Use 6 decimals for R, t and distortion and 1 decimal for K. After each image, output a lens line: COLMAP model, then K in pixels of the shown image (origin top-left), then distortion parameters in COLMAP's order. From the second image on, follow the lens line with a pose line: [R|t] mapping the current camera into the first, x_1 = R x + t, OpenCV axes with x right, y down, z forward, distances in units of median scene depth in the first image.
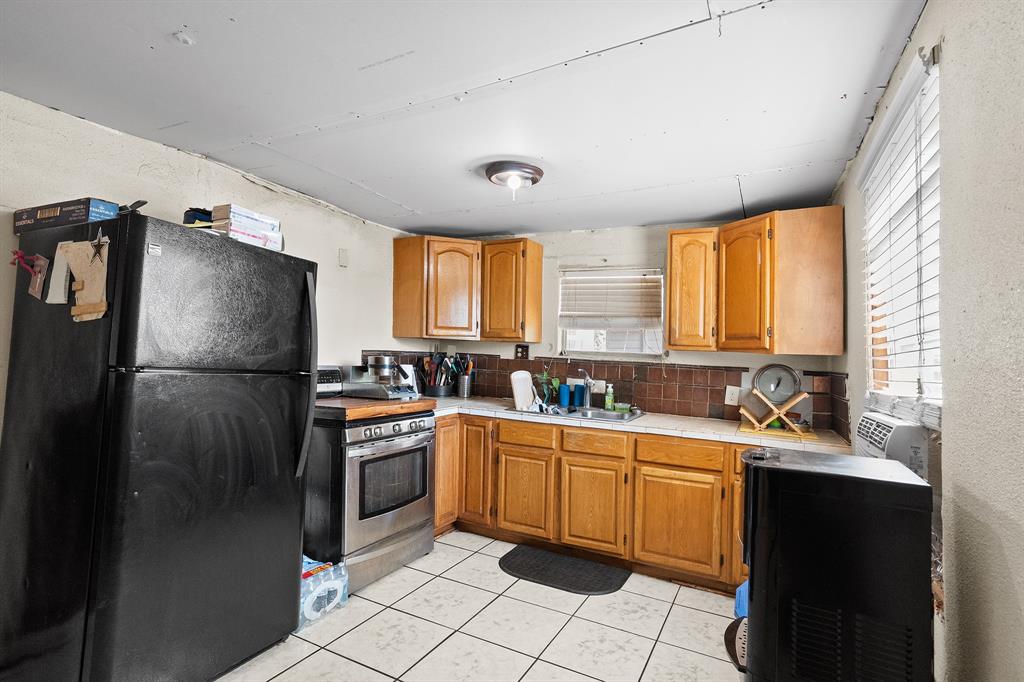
lens RADIAL K [[492.8, 0, 510.6], [0, 492.8, 362.9], [0, 0, 1]] dist [-0.029264, 0.000068]
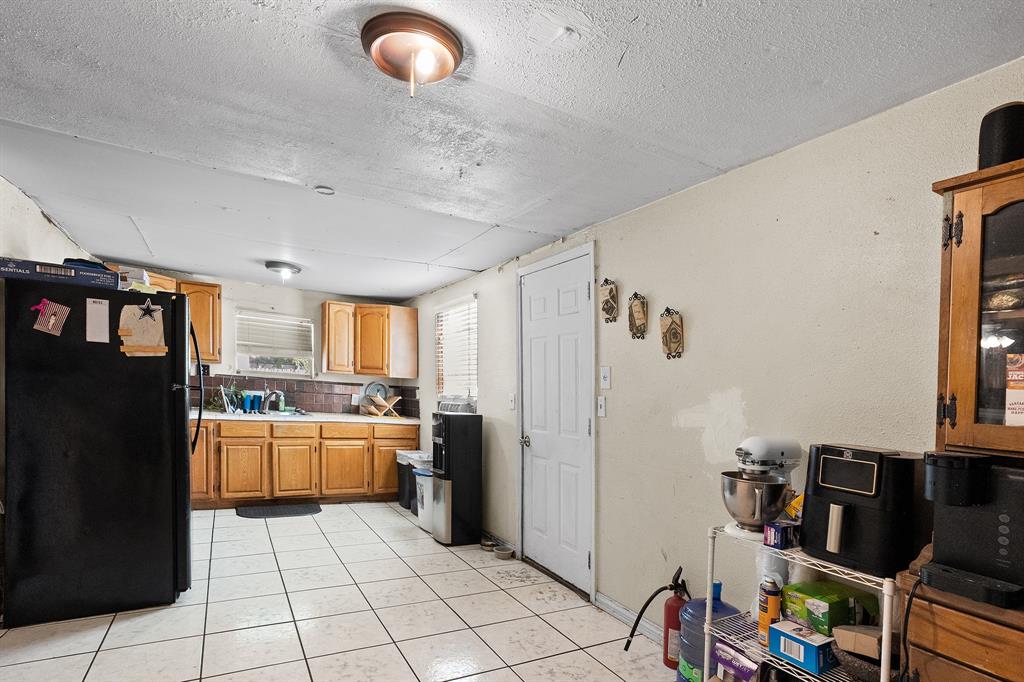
lens RADIAL K [[492.8, 0, 510.6], [0, 492.8, 362.9], [0, 0, 1]] dist [-0.029264, 0.000068]
pose [[0.542855, 0.036748, 0.839022, -0.773143], [-0.017036, 0.999318, -0.032747, -0.016798], [-0.839654, 0.003483, 0.543111, -0.447895]]
